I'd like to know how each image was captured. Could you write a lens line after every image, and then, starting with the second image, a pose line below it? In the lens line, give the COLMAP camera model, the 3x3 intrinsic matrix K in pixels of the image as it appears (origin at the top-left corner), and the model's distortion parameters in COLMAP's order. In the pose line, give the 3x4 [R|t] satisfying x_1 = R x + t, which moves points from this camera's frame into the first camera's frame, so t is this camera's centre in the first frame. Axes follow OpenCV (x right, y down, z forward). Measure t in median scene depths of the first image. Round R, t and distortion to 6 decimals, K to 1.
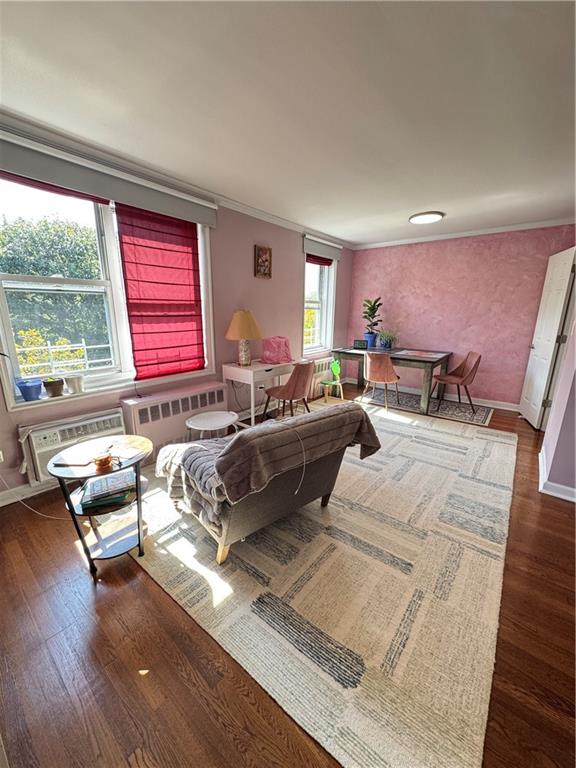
lens RADIAL K [[304.7, 0, 288.9], [0, 304.7, 384.4], [0, 0, 1]] dist [-0.002078, 0.000599]
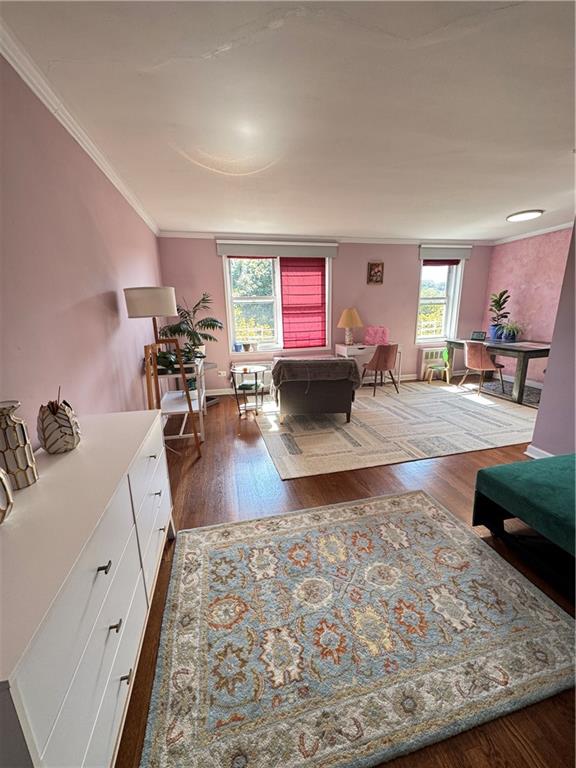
lens RADIAL K [[304.7, 0, 288.9], [0, 304.7, 384.4], [0, 0, 1]] dist [-0.002078, 0.000599]
pose [[0.782292, 0.117536, -0.611722, 0.601110], [-0.113612, 0.992487, 0.045405, 0.101392], [0.612463, 0.033979, 0.789769, -0.383677]]
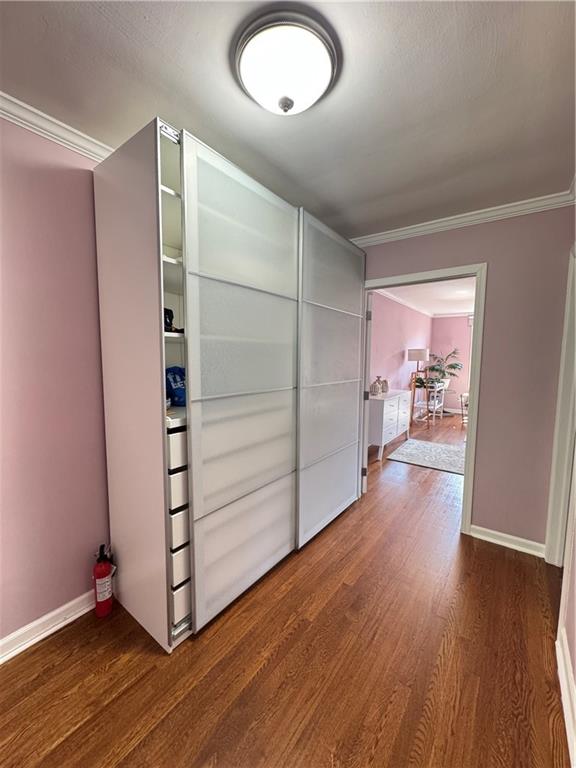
lens RADIAL K [[304.7, 0, 288.9], [0, 304.7, 384.4], [0, 0, 1]] dist [-0.002078, 0.000599]
pose [[0.039077, 0.080352, -0.996000, 1.667308], [-0.247442, 0.966495, 0.068264, 0.211624], [0.968114, 0.243785, 0.057650, -0.821132]]
